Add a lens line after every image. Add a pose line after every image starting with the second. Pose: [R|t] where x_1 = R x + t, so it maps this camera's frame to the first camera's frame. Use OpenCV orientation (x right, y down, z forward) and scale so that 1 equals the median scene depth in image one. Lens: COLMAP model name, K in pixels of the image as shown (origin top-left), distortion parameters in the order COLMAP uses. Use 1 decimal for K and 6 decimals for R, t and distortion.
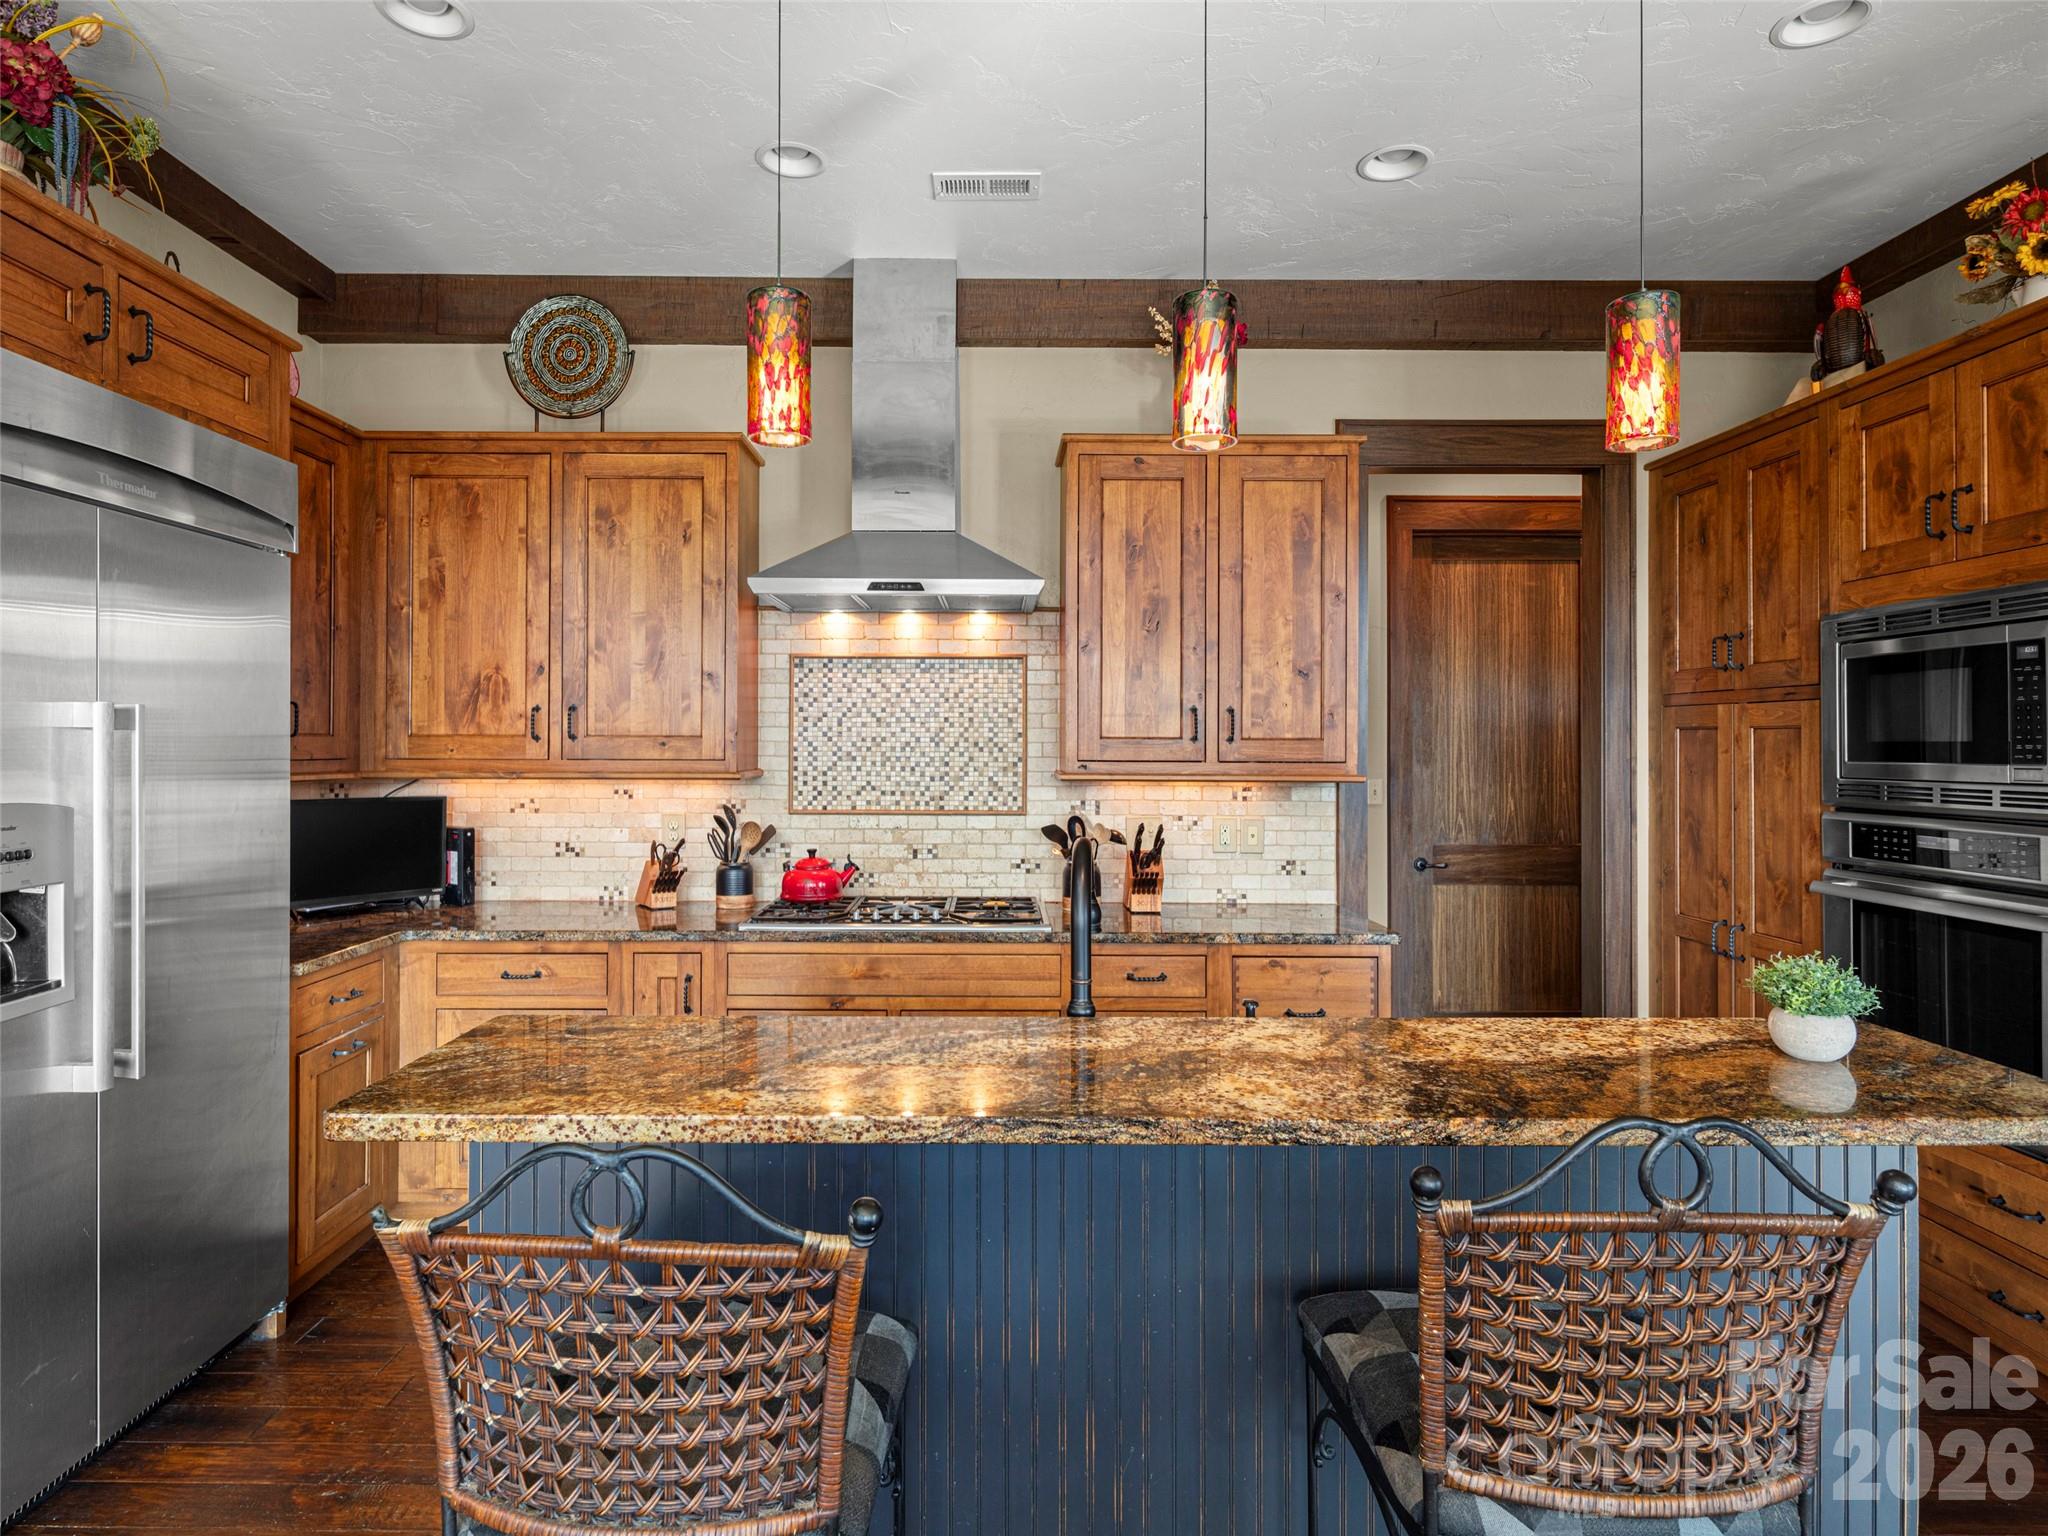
lens RADIAL K [[1121.7, 0, 987.9], [0, 1121.7, 737.9], [0, 0, 1]] dist [0.006729, -0.004819]
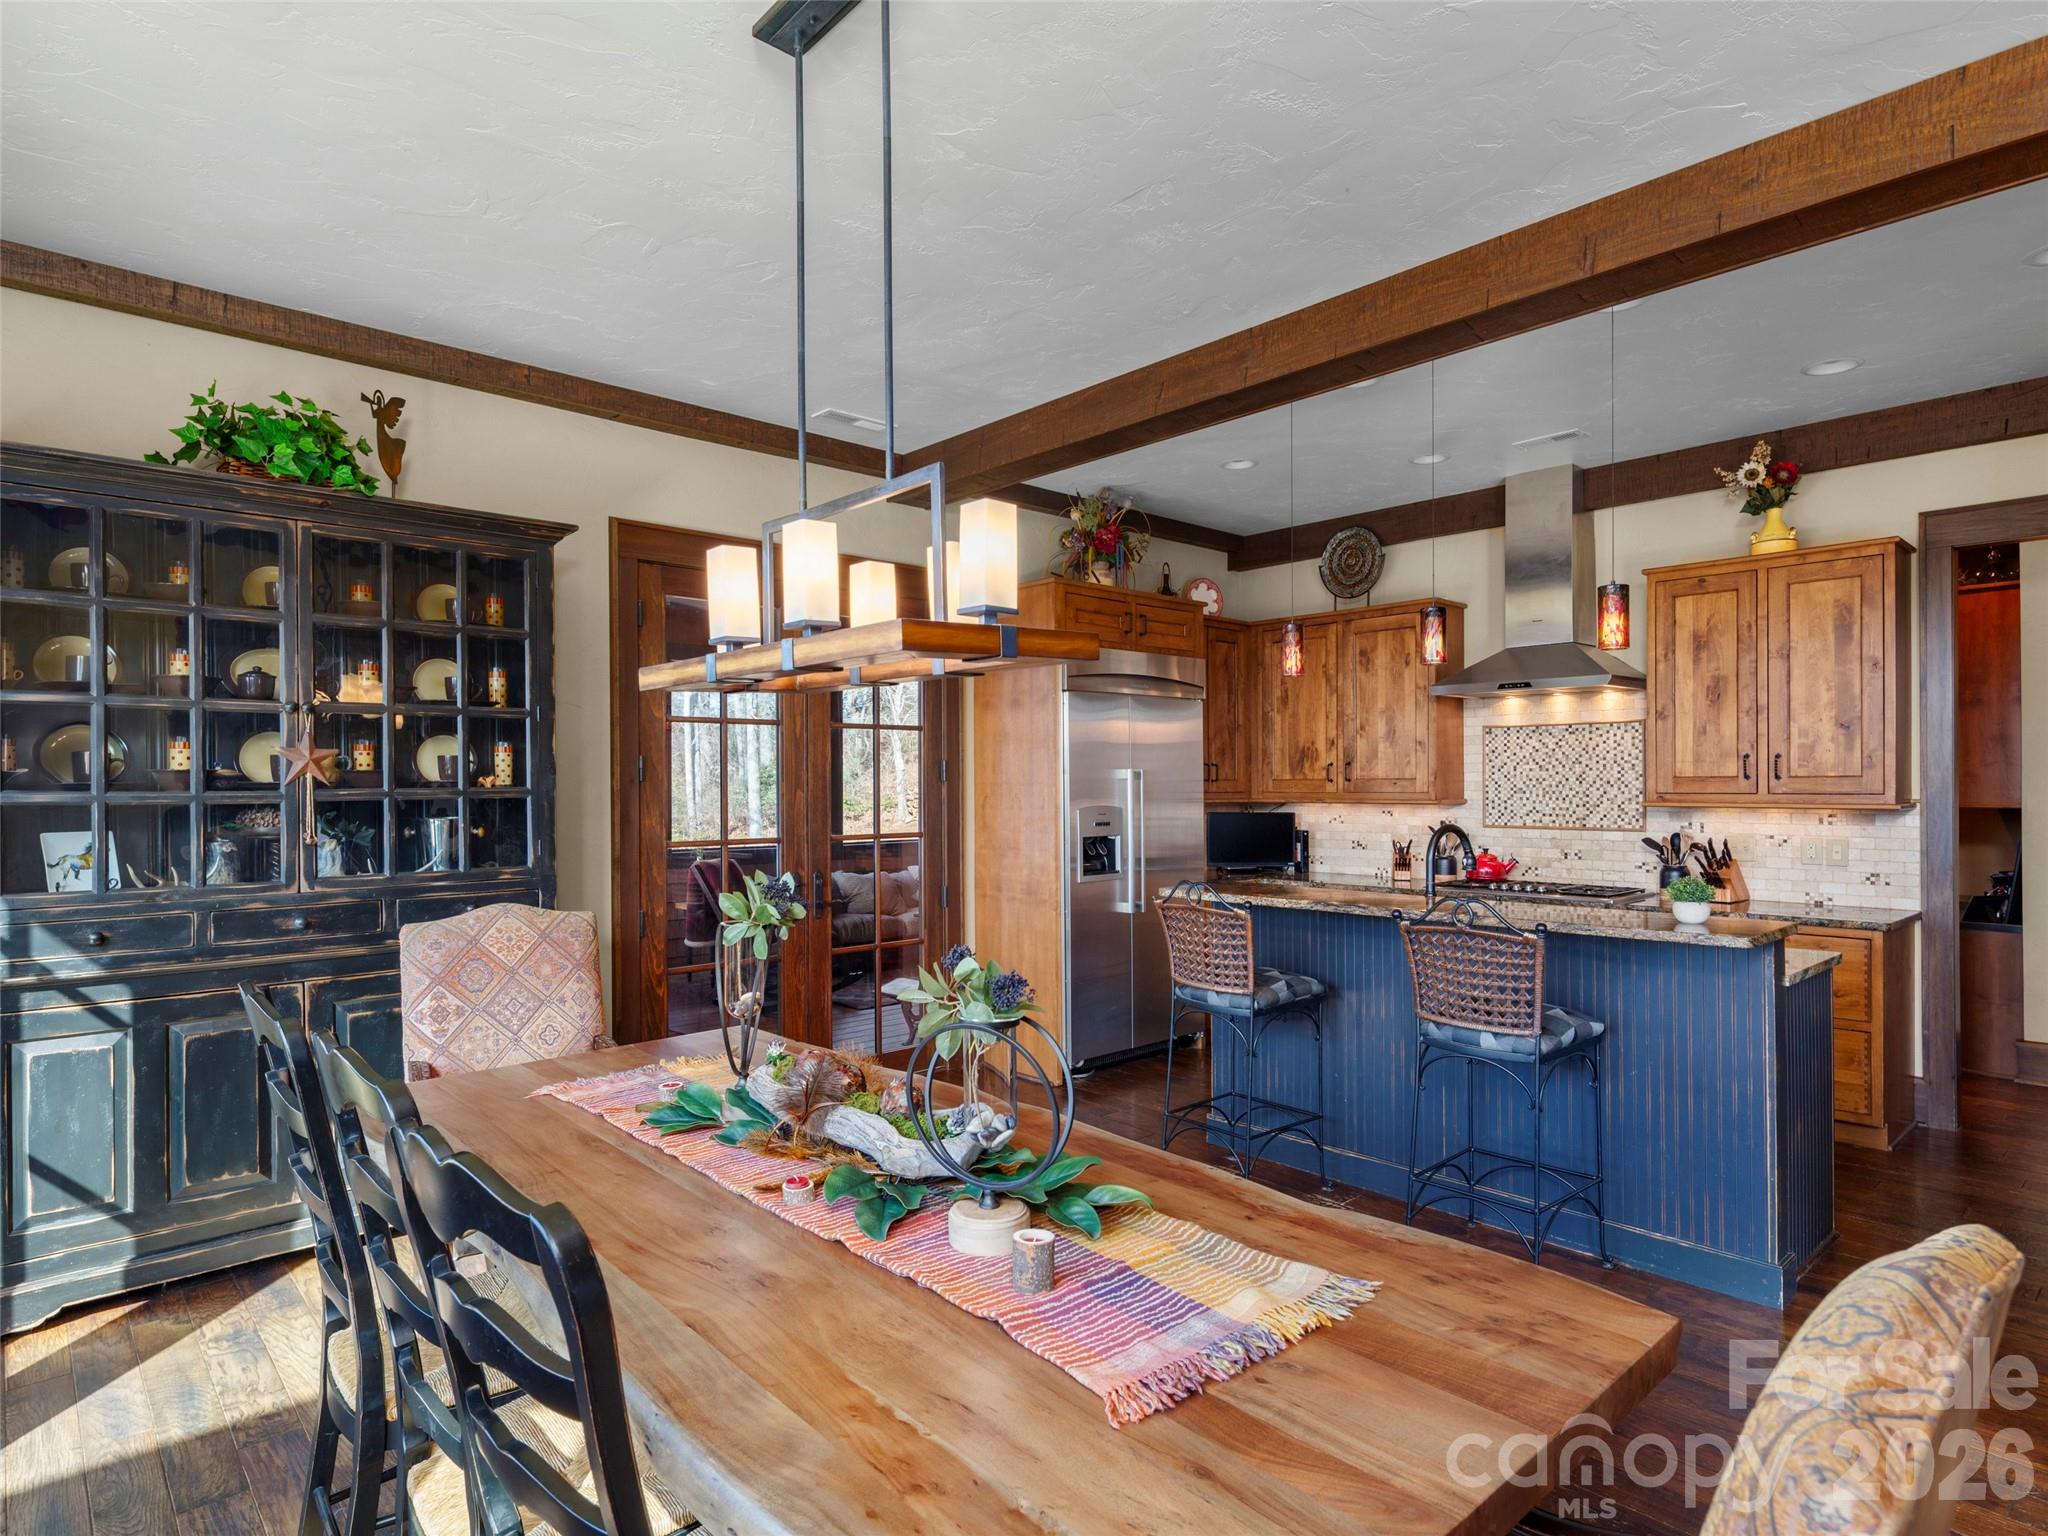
lens RADIAL K [[1121.7, 0, 1034.4], [0, 1121.7, 786.6], [0, 0, 1]] dist [0.006729, -0.004819]
pose [[0.680125, -0.004729, -0.733081, 0.598064], [0.010228, 0.999943, 0.003039, -0.000547], [0.733025, -0.009565, 0.680134, -0.581341]]
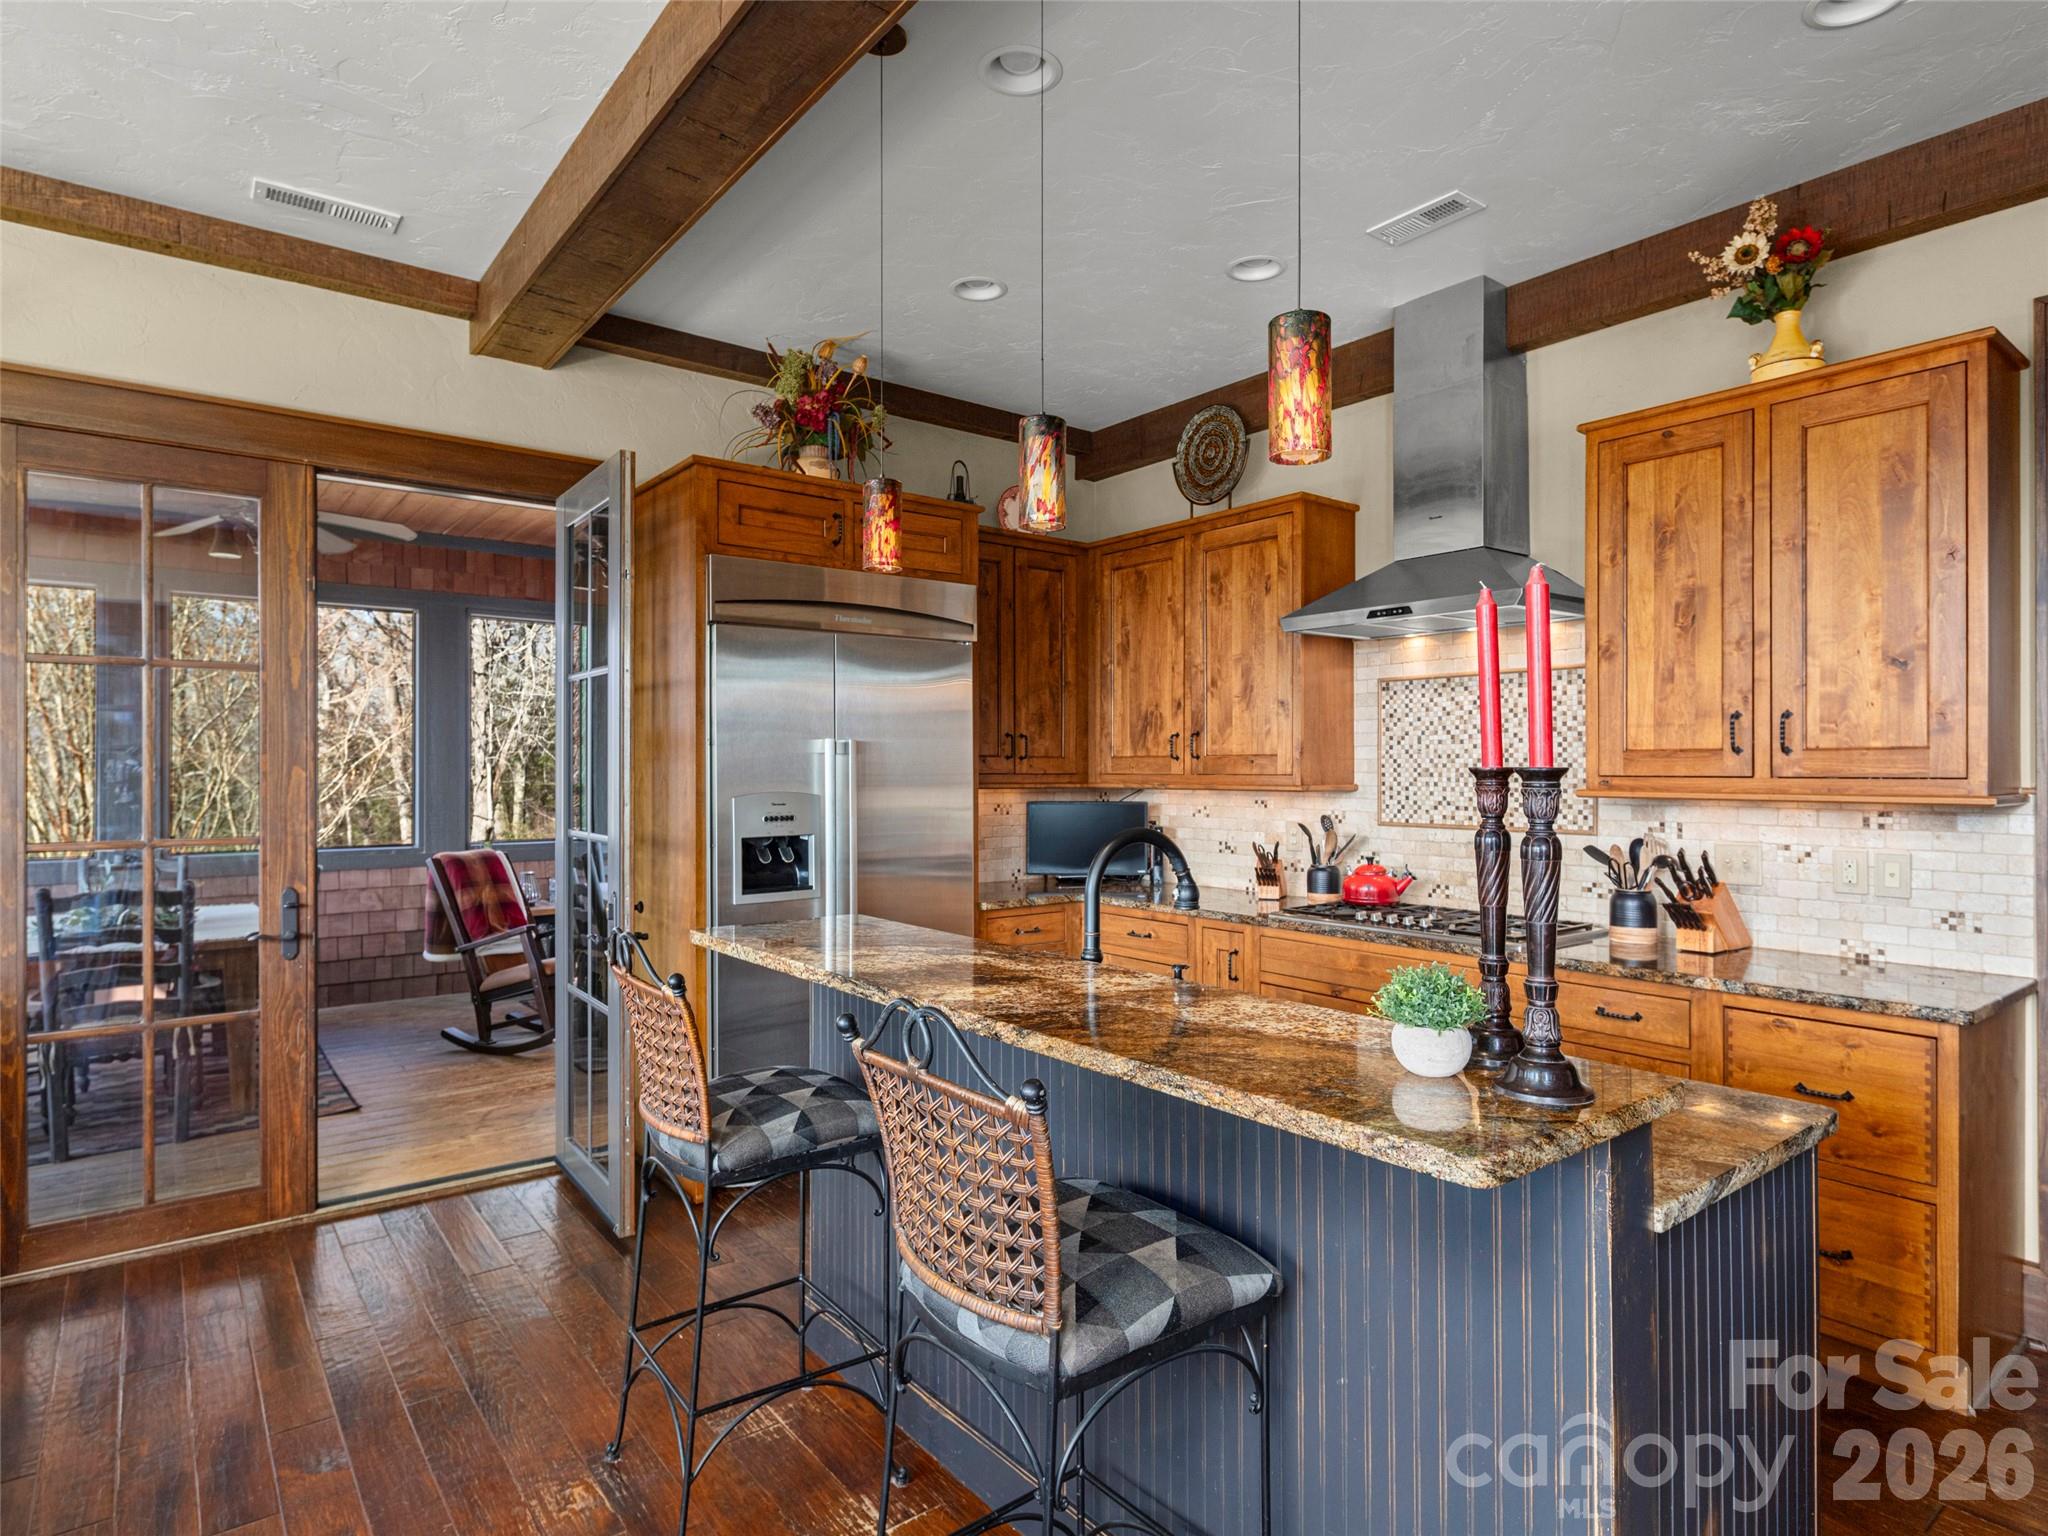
lens RADIAL K [[1121.7, 0, 1043.5], [0, 1121.7, 768.7], [0, 0, 1]] dist [0.006729, -0.004819]
pose [[0.625042, -0.003856, -0.780582, 0.513971], [0.006566, 0.999978, 0.000318, 0.011094], [0.780564, -0.005324, 0.625053, 0.066672]]
